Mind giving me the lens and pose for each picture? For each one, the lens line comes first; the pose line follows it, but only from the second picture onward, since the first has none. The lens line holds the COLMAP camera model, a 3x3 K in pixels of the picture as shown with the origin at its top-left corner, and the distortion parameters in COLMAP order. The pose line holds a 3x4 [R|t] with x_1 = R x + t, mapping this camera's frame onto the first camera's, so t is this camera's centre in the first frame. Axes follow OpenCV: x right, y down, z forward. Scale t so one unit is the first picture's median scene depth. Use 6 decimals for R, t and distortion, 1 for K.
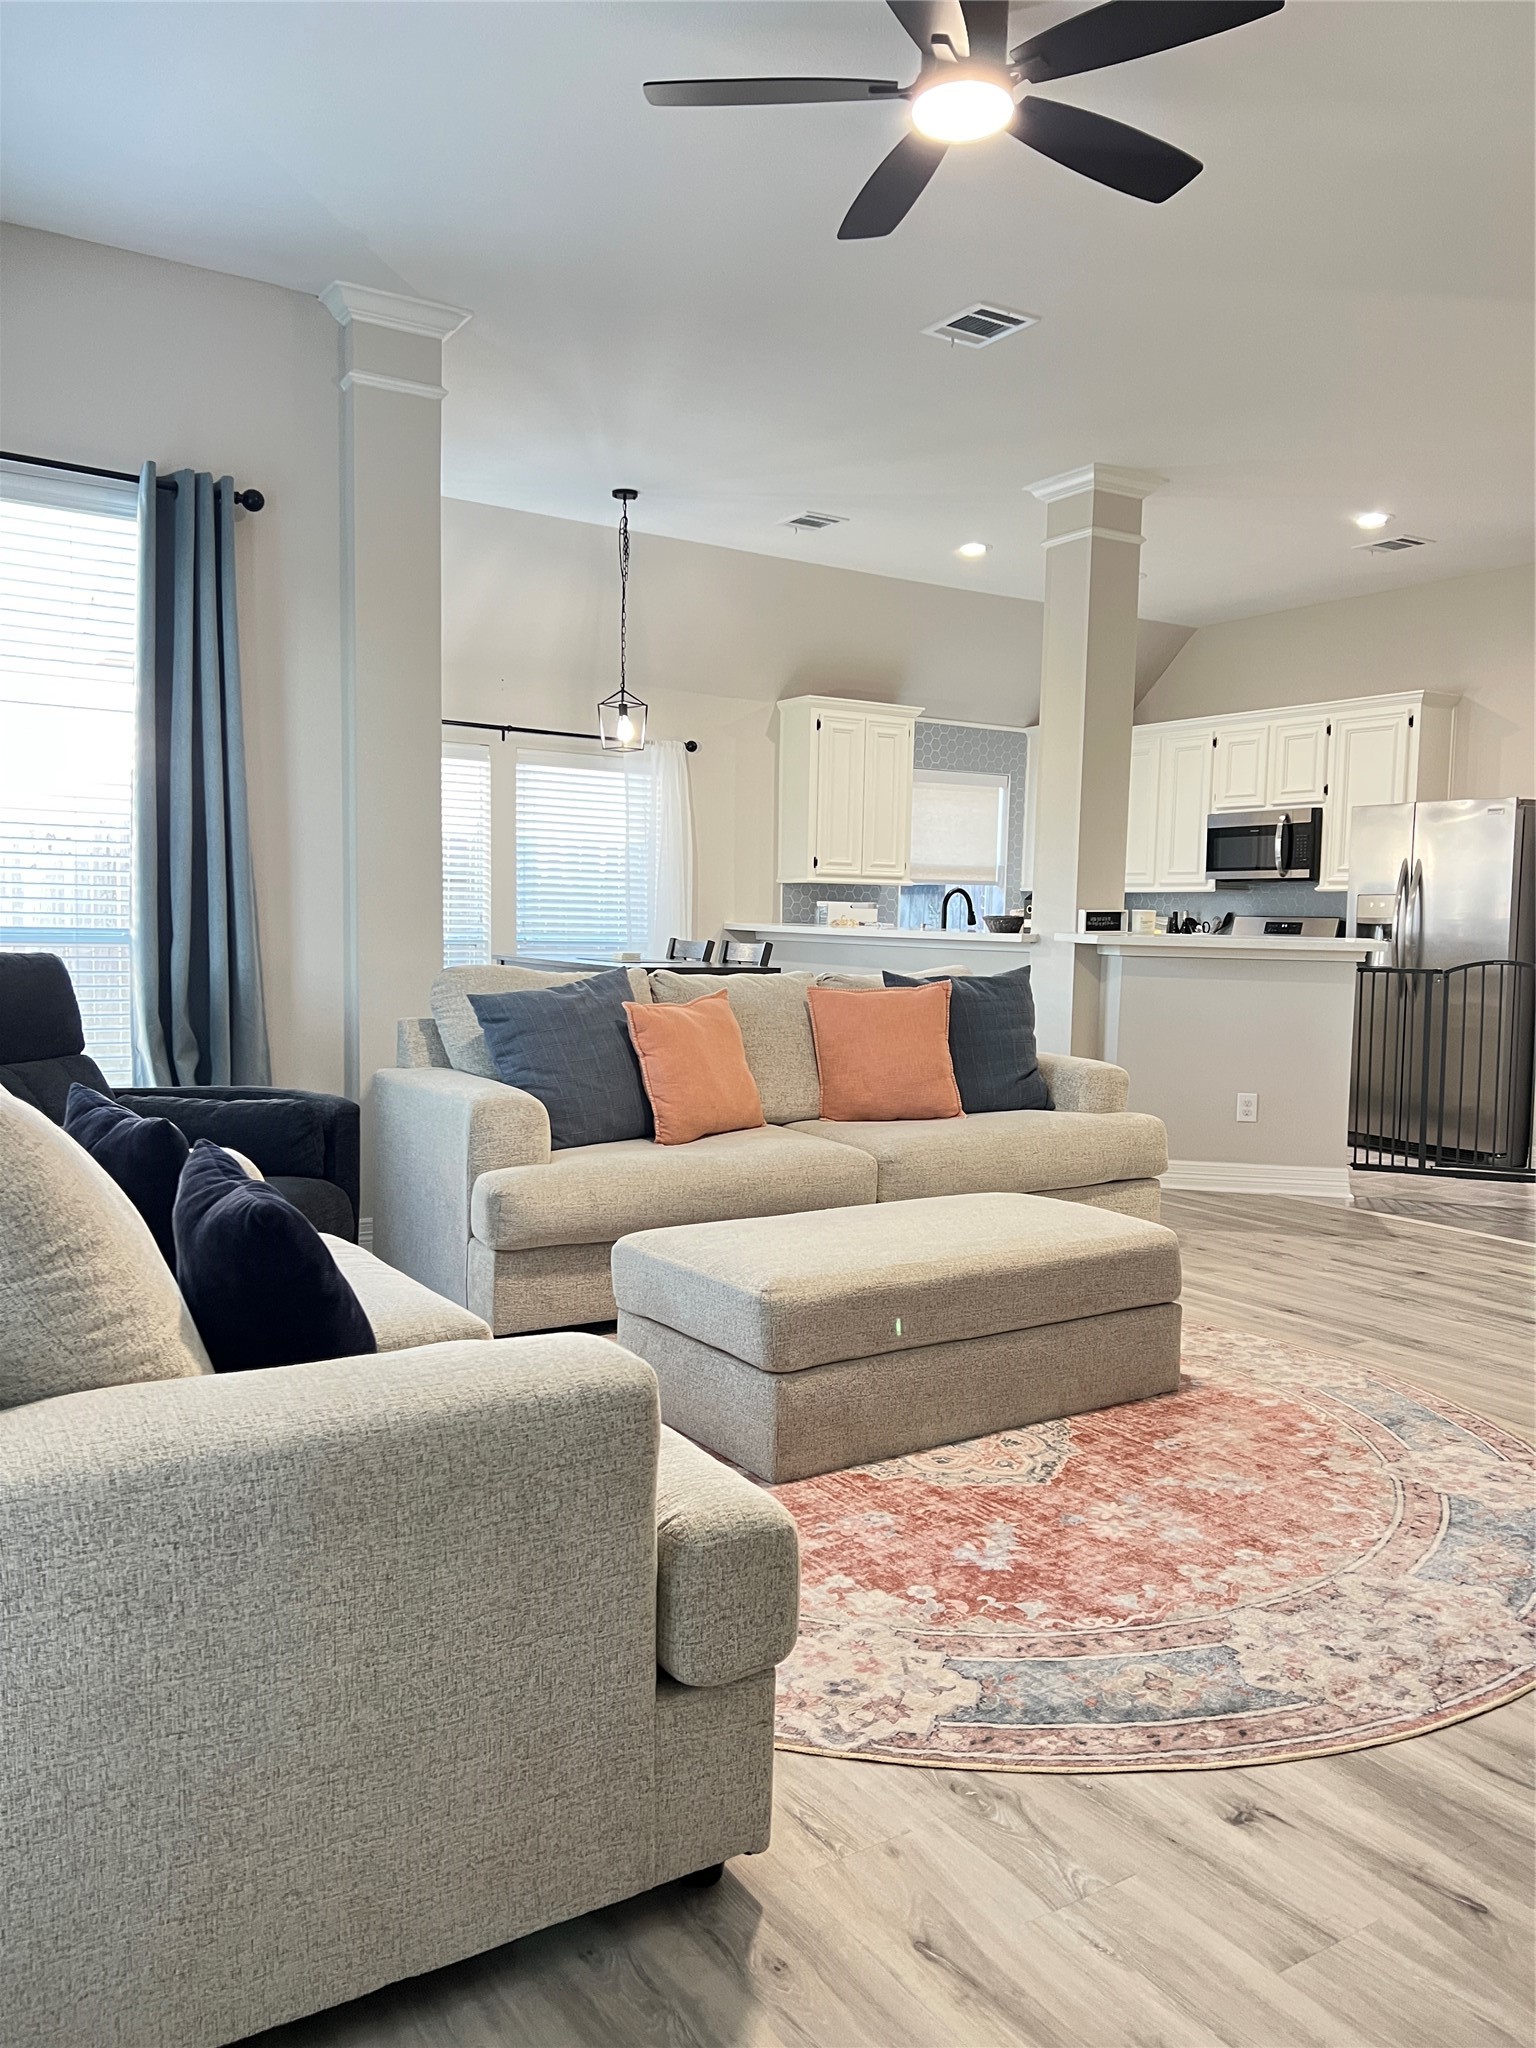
lens RADIAL K [[1552.6, 0, 771.8], [0, 1552.6, 1024.3], [0, 0, 1]] dist [0.015130, -0.020339]
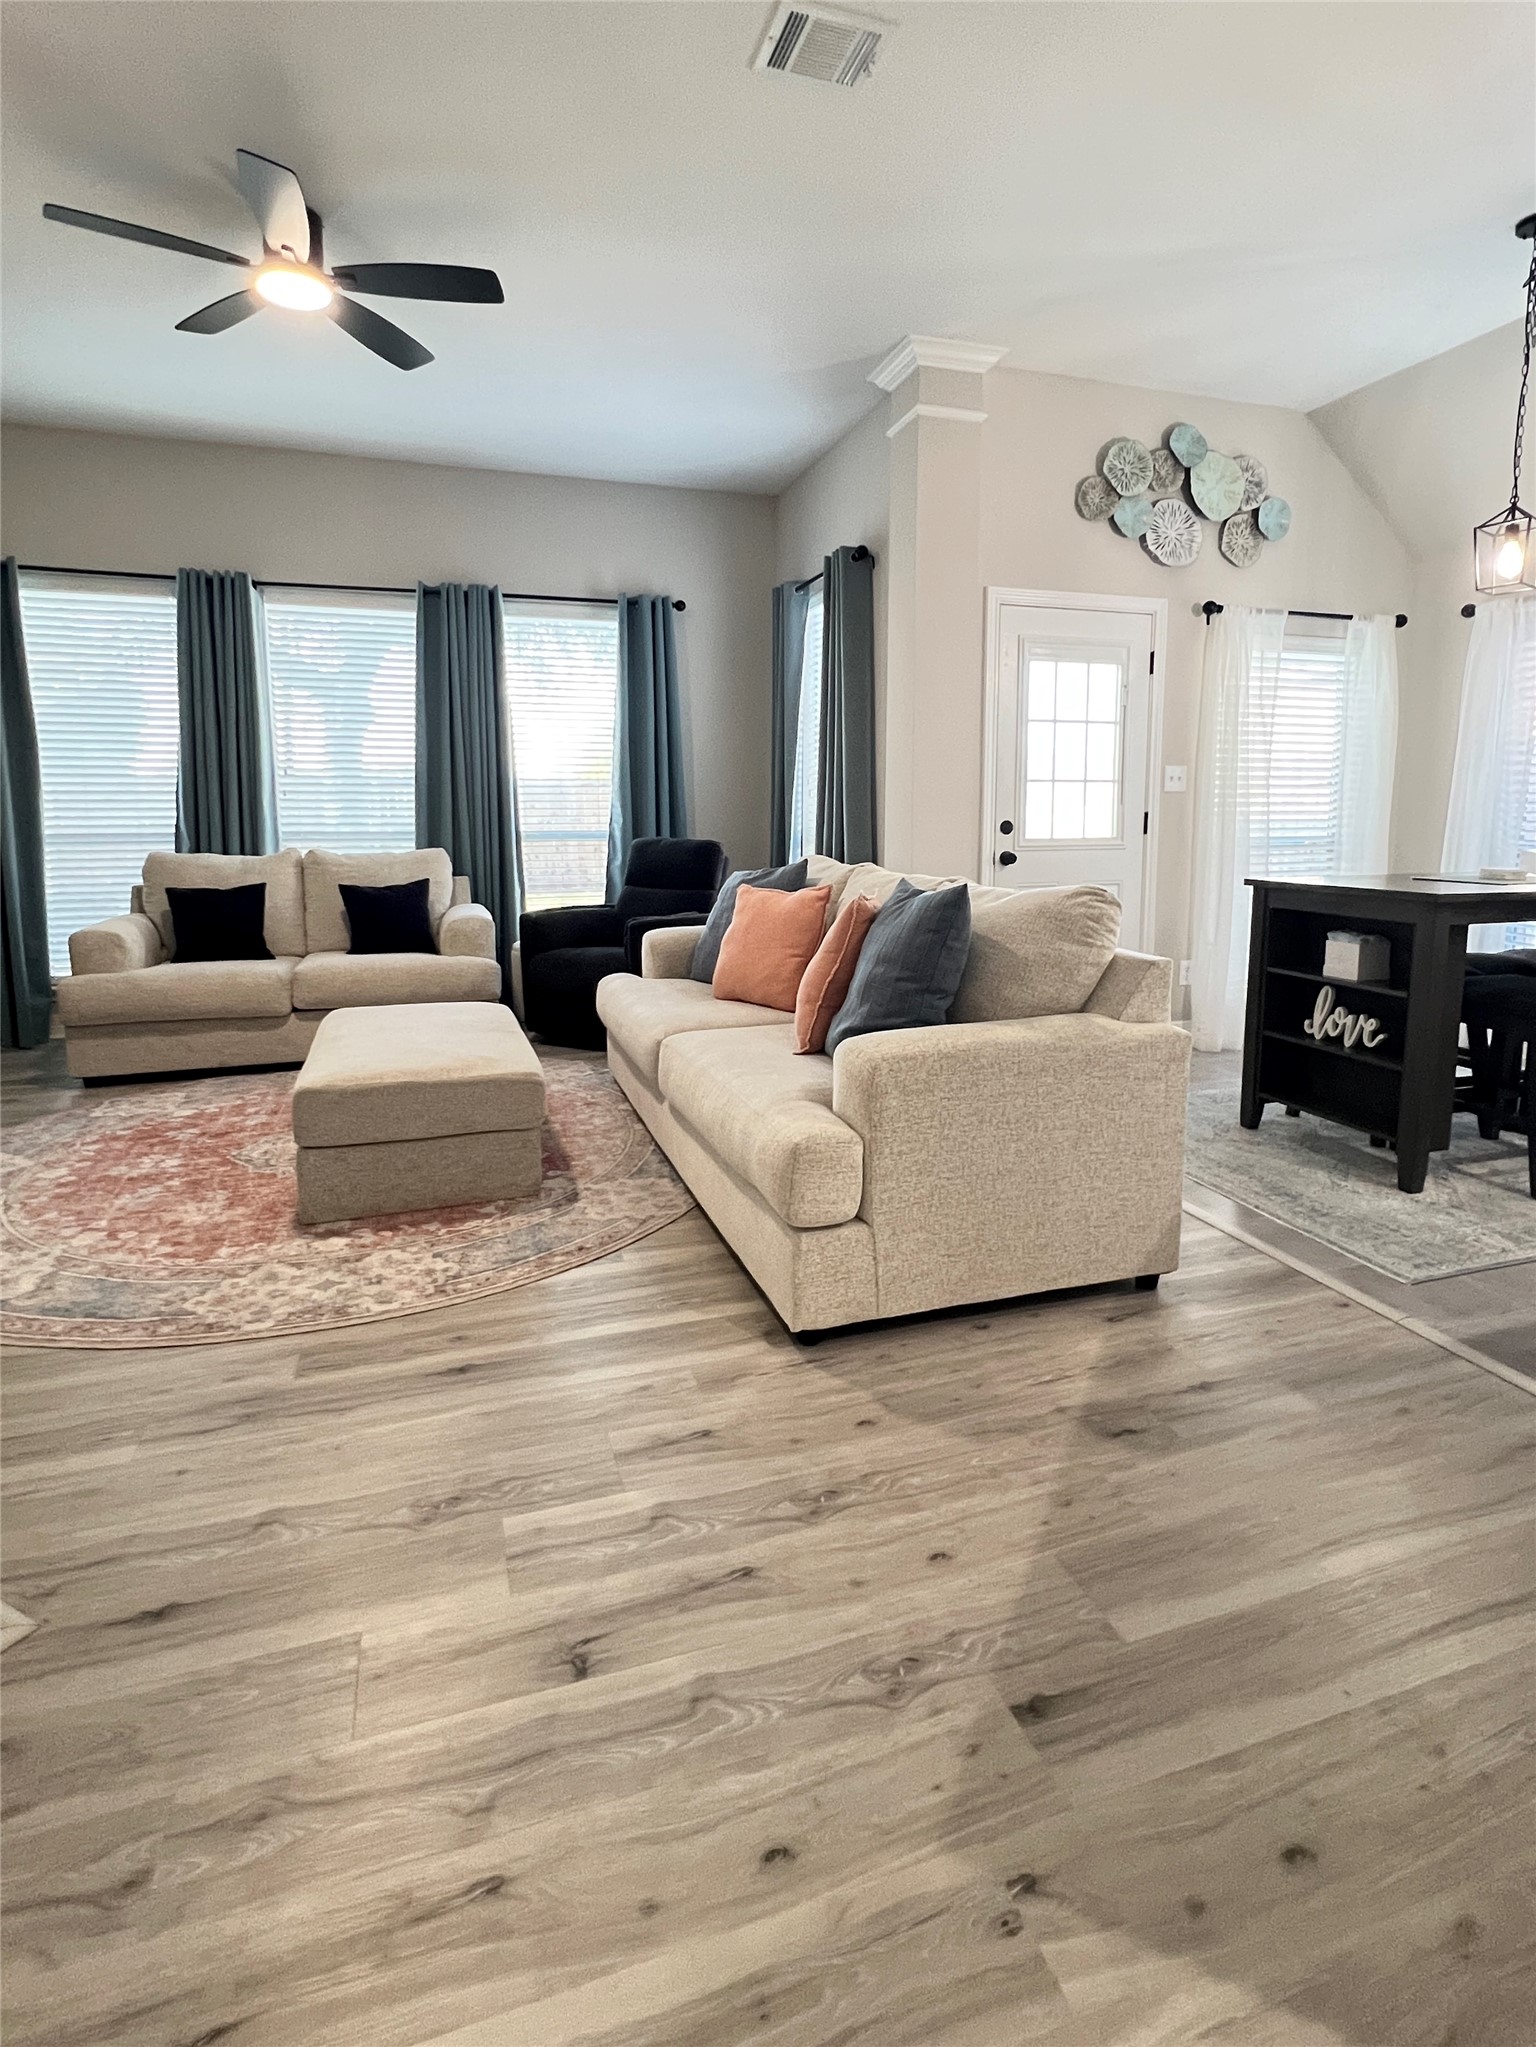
lens RADIAL K [[1032.7, 0, 765.1], [0, 1032.7, 944.9], [0, 0, 1]] dist [0.000188, -0.000327]
pose [[-0.263869, 0.097774, -0.959590, 0.408311], [-0.068210, 0.990467, 0.119676, -0.039280], [0.962144, 0.097033, -0.254685, 0.695233]]
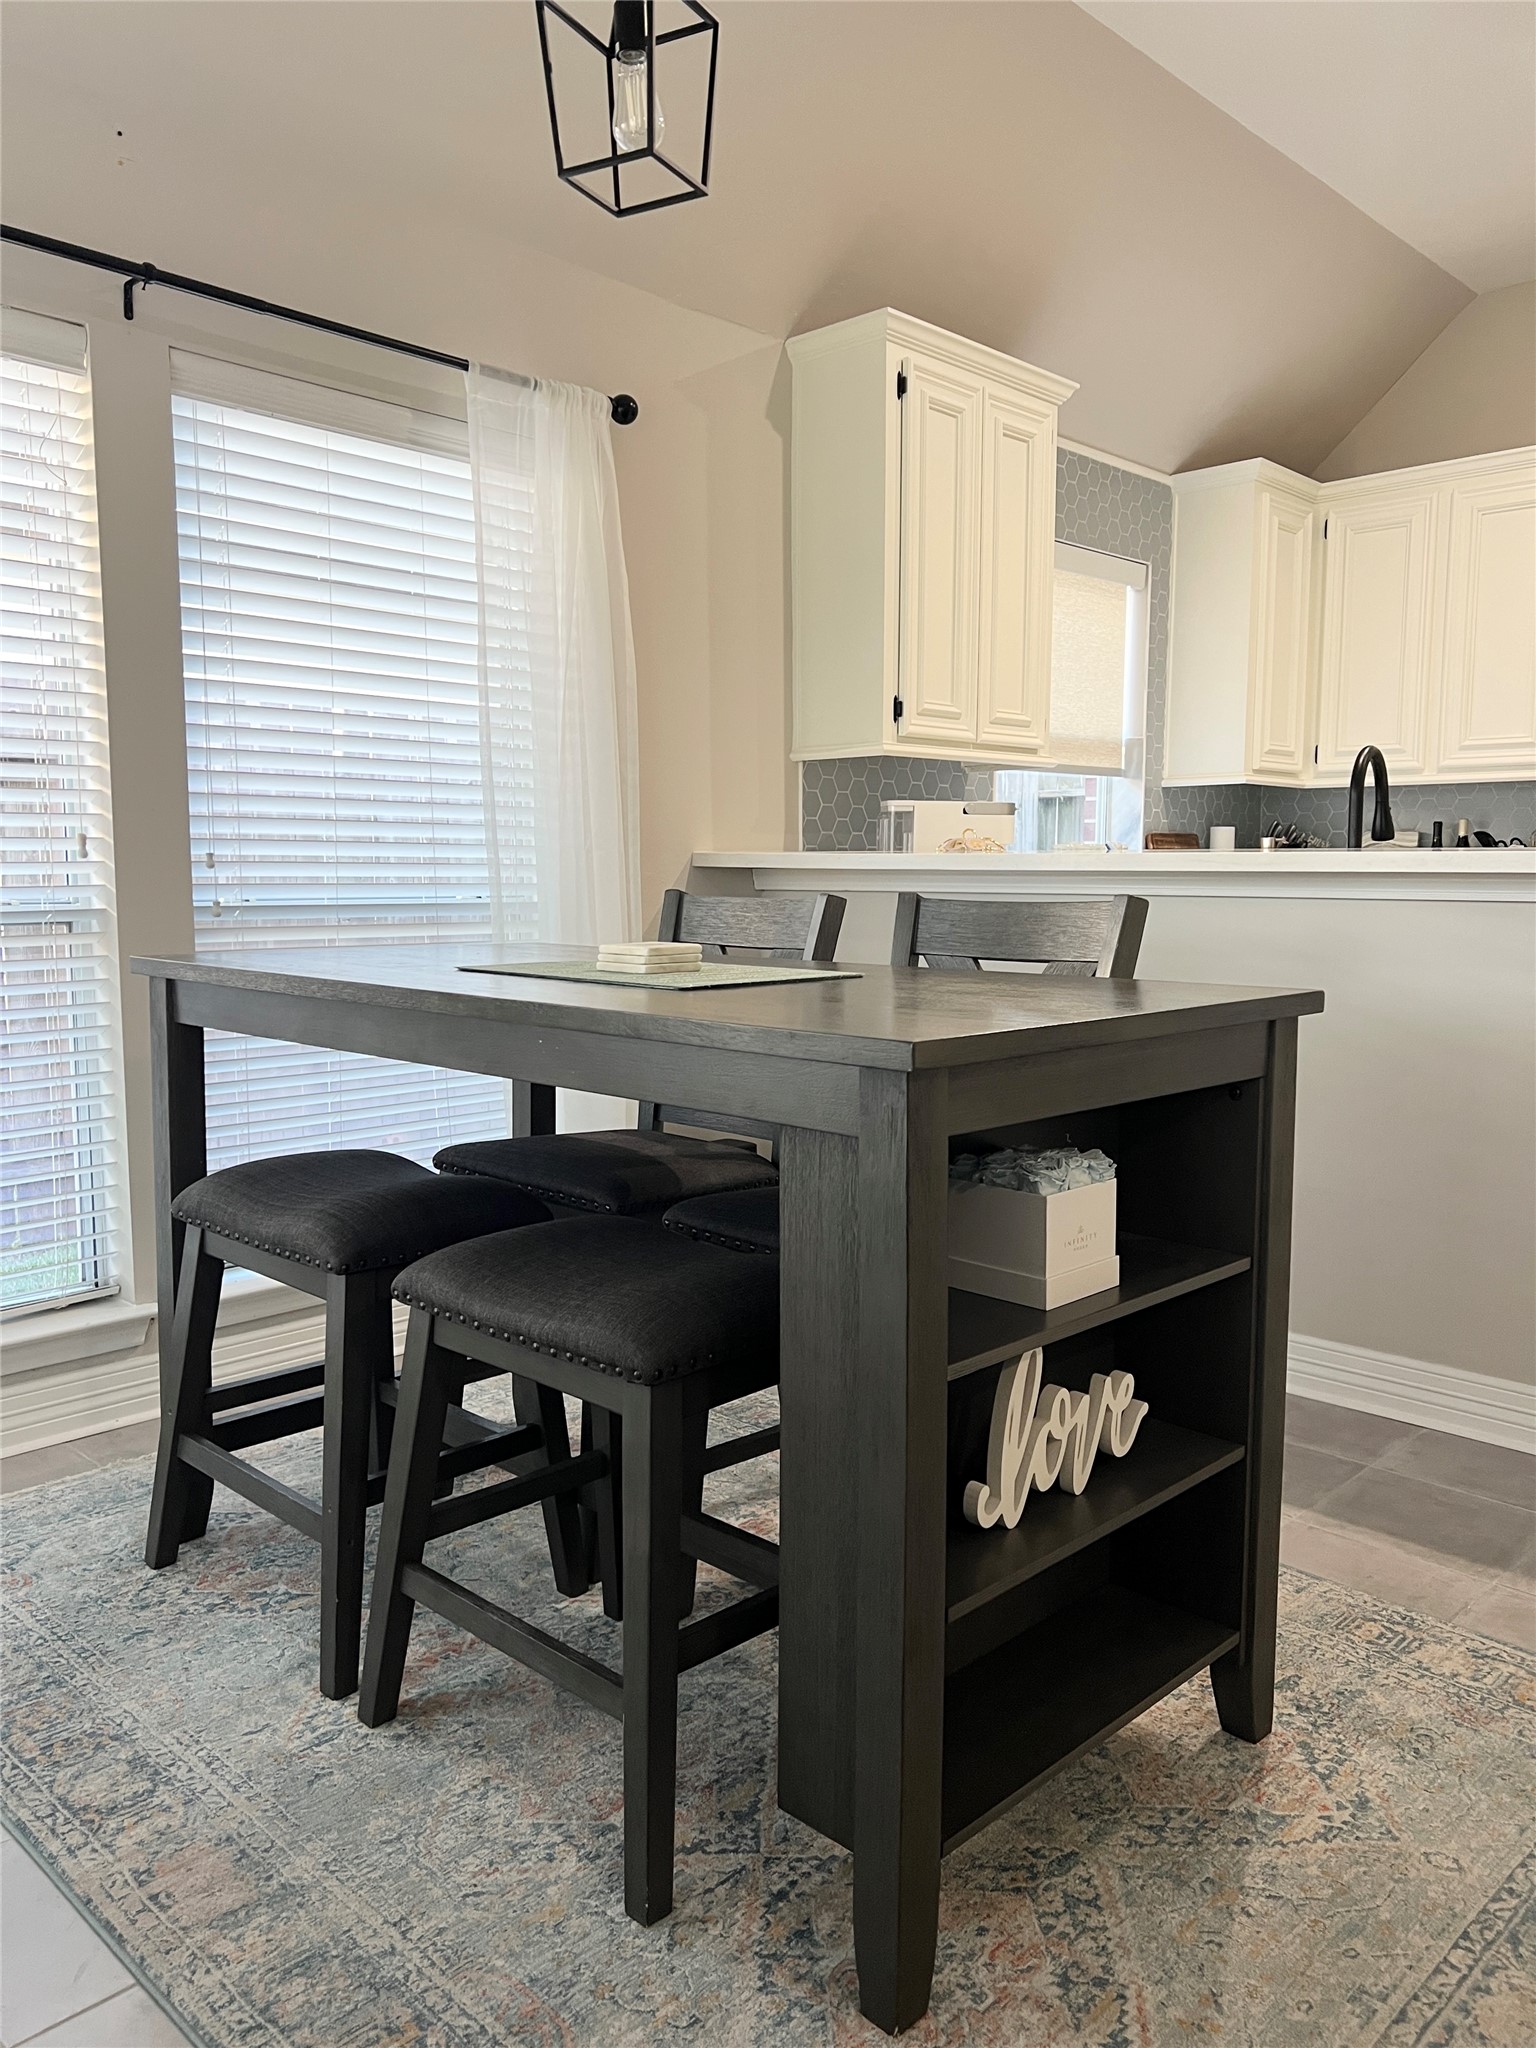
lens RADIAL K [[1552.6, 0, 770.5], [0, 1552.6, 1017.2], [0, 0, 1]] dist [0.015130, -0.020339]
pose [[0.972053, -0.042296, 0.230921, -0.121357], [0.035296, 0.998786, 0.034364, -0.036701], [-0.232095, -0.025253, 0.972365, 0.630104]]
